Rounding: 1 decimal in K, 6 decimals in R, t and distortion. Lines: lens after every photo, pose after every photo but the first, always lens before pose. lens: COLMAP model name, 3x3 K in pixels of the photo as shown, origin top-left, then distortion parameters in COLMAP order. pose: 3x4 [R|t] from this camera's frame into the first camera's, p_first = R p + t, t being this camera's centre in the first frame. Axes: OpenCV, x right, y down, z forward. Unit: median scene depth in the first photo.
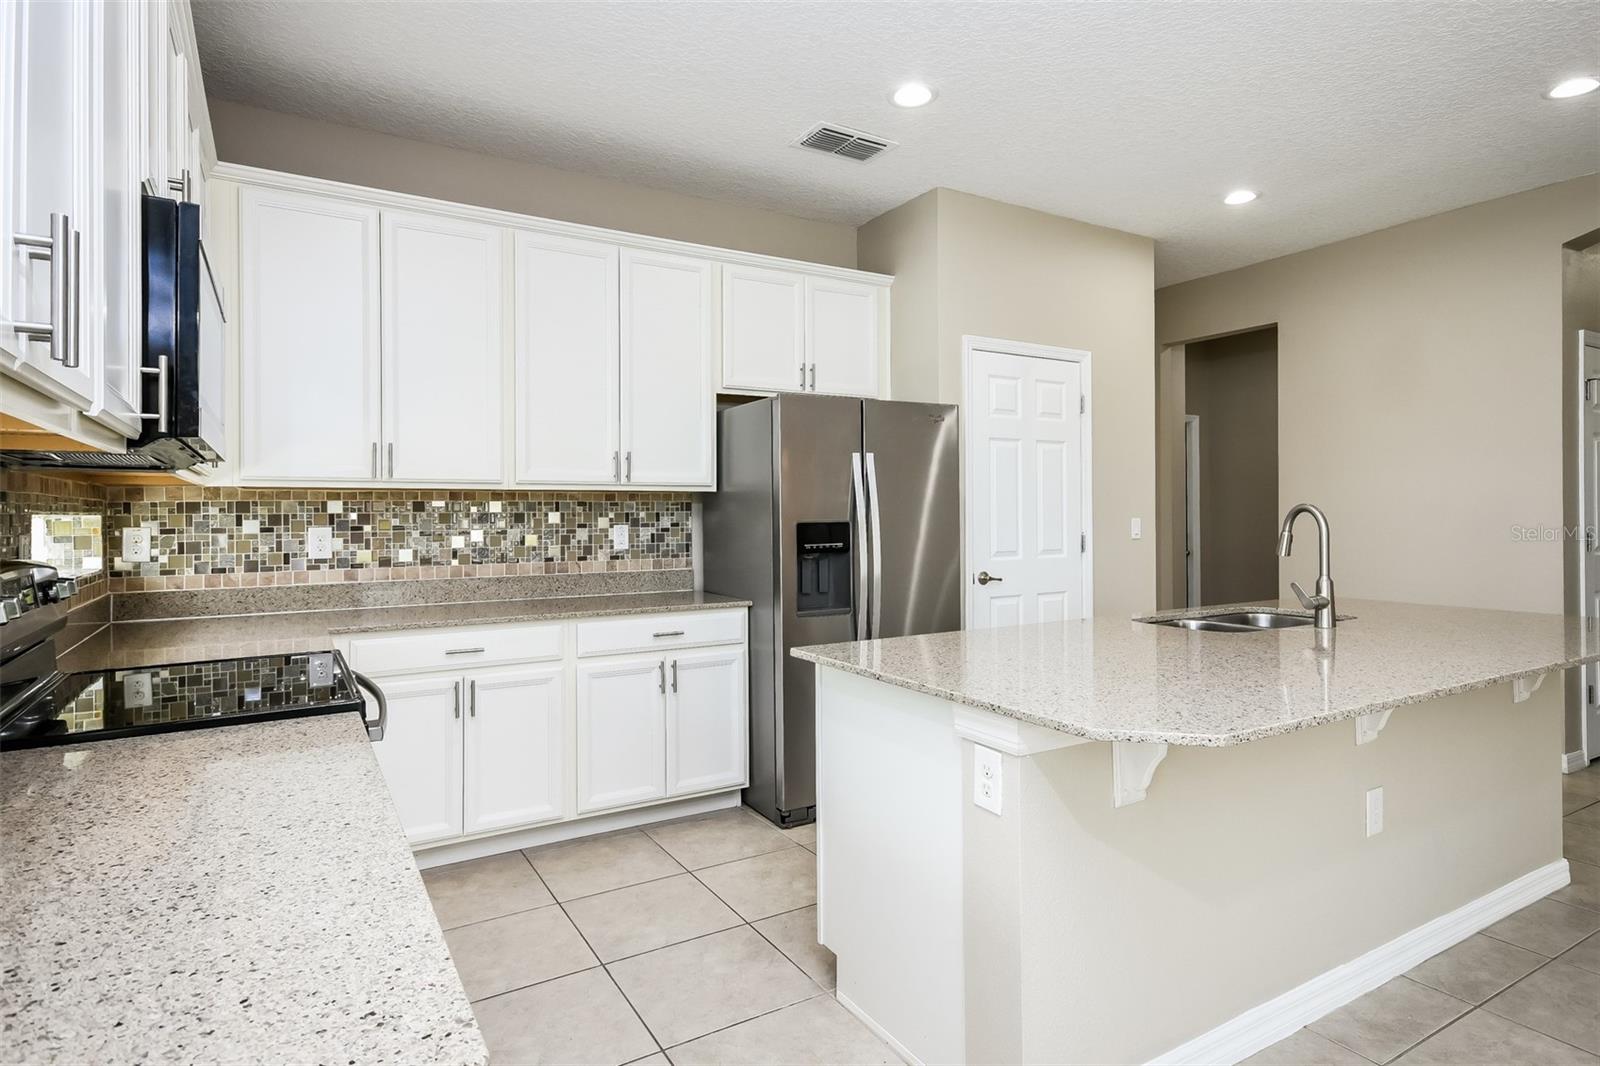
lens RADIAL K [[852.0, 0, 797.8], [0, 852.0, 513.0], [0, 0, 1]] dist [0.019252, -0.000056]
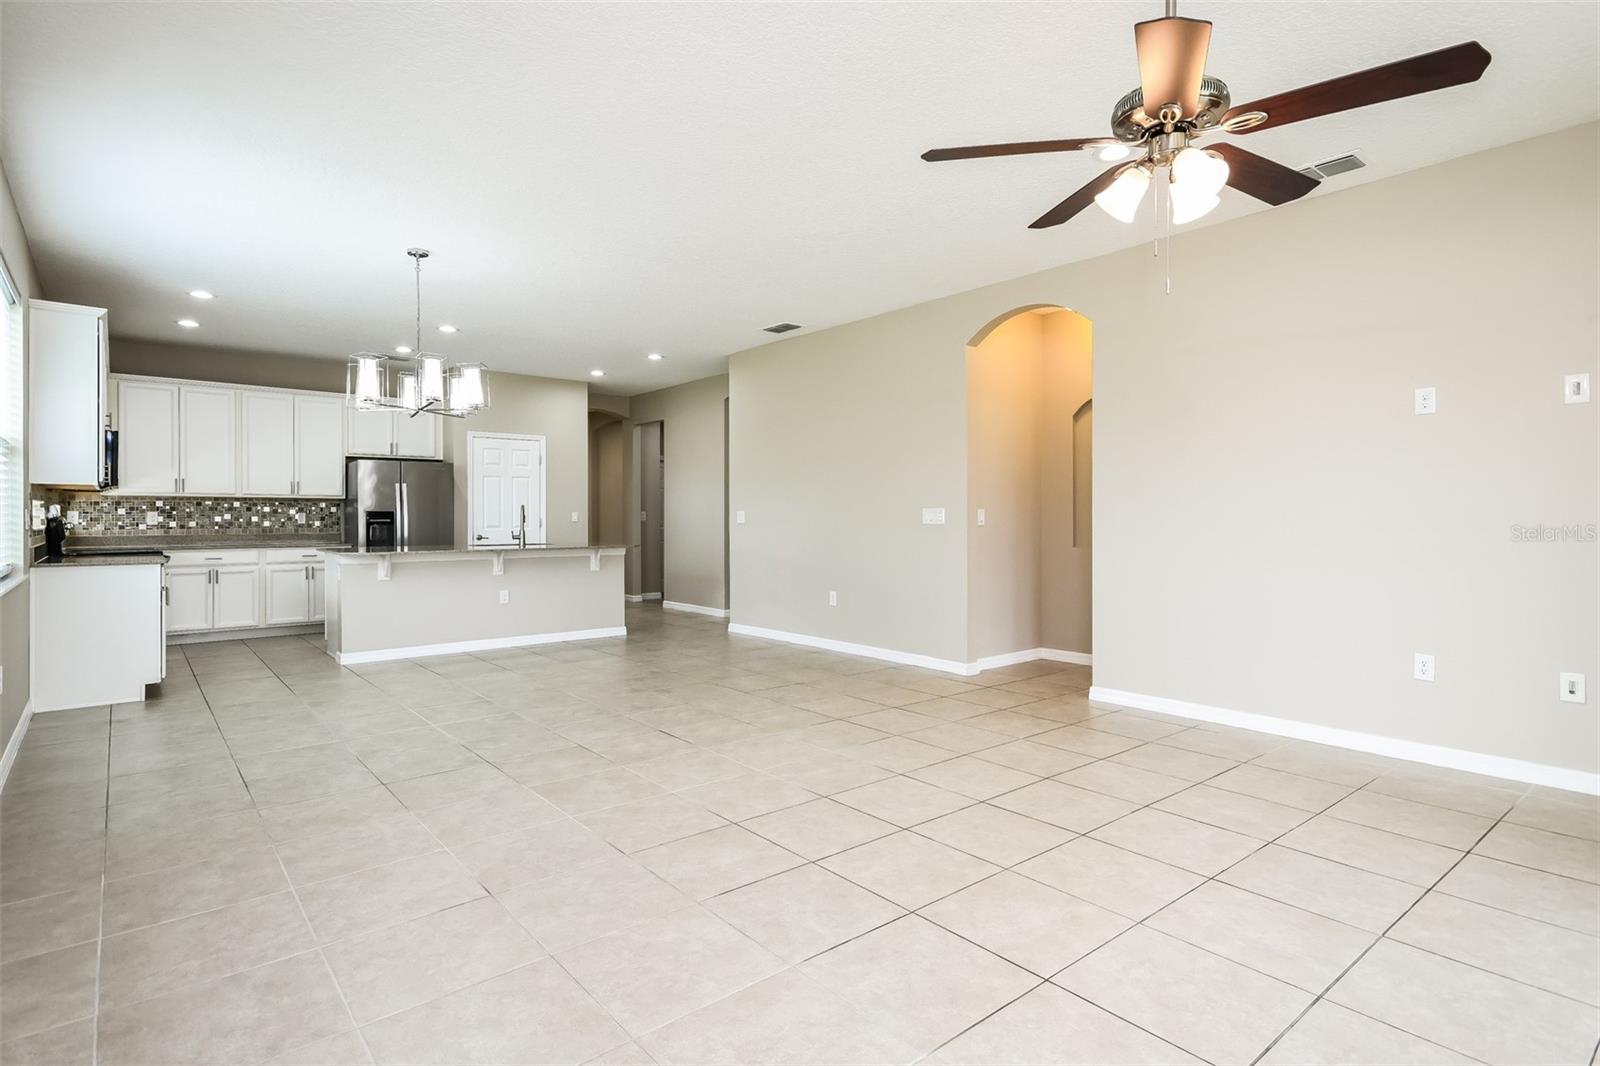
lens RADIAL K [[819.1, 0, 802.8], [0, 819.1, 520.3], [0, 0, 1]] dist [0.017513, -0.000954]
pose [[0.988265, 0.004964, 0.152671, 0.871915], [-0.006012, 0.999961, 0.006401, 0.013464], [-0.152634, -0.007244, 0.988256, -1.539348]]
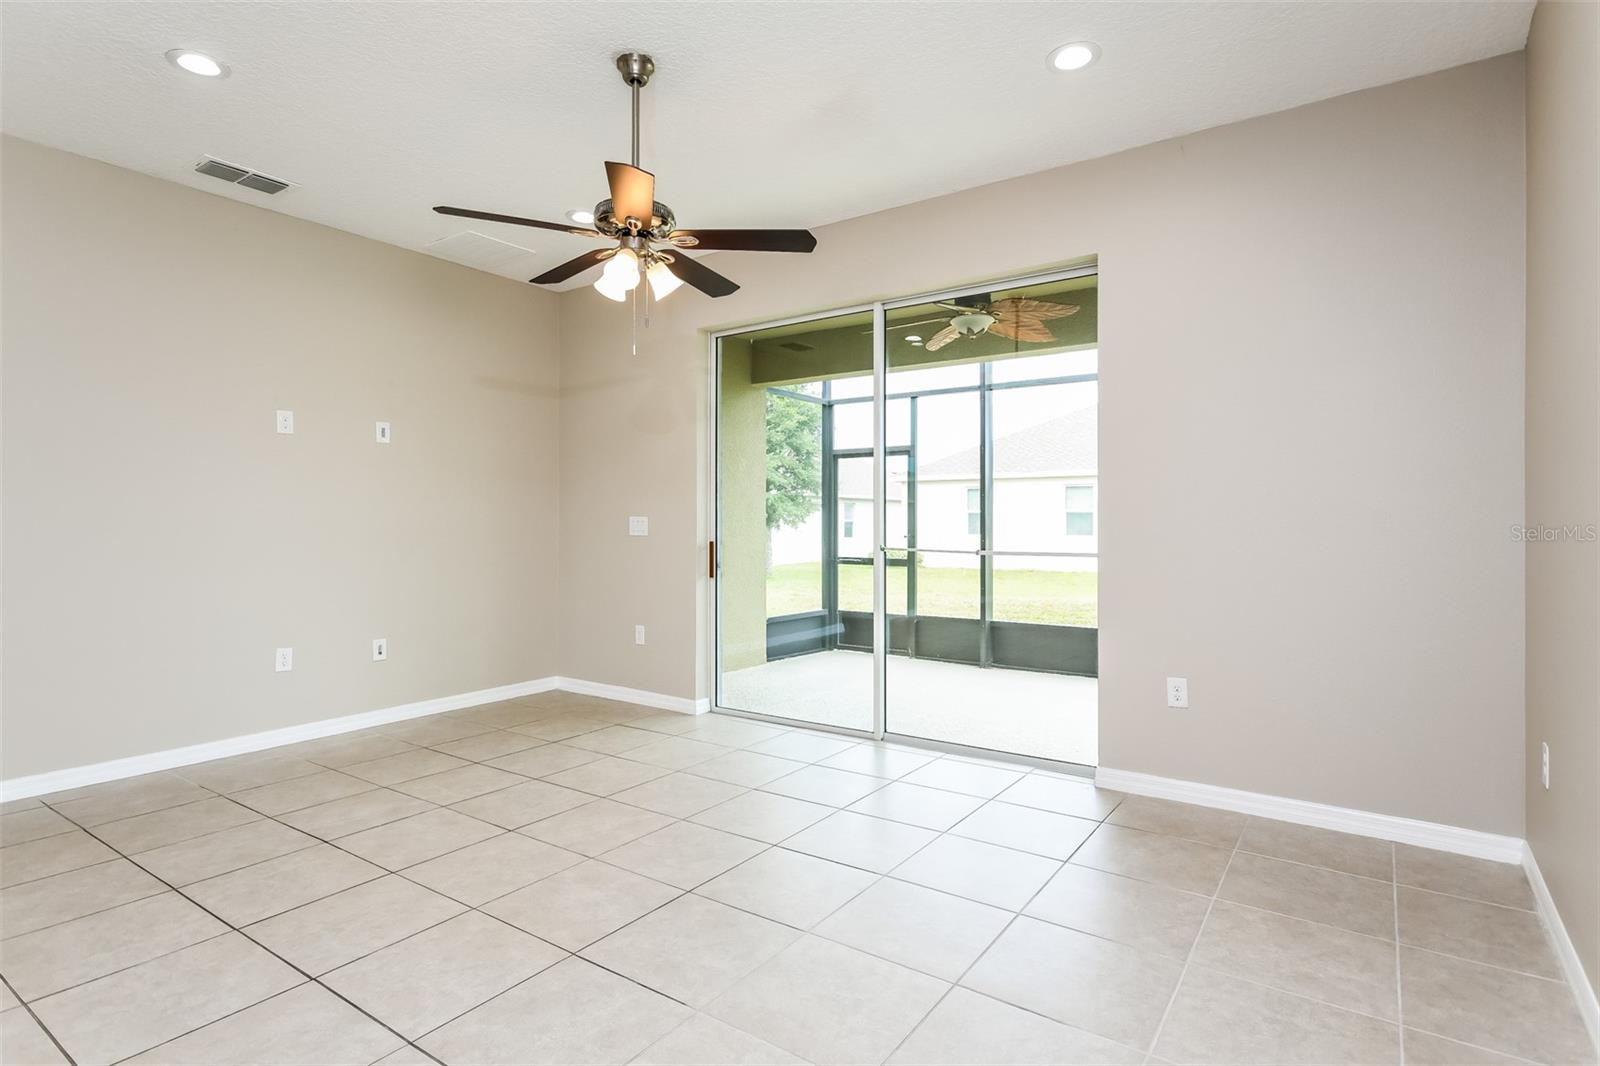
lens RADIAL K [[819.1, 0, 802.8], [0, 819.1, 520.3], [0, 0, 1]] dist [0.017513, -0.000954]
pose [[-0.409762, 0.010750, 0.912129, -1.337814], [0.000063, 0.999931, -0.011756, 0.036588], [-0.912193, -0.004760, -0.409734, 2.148771]]
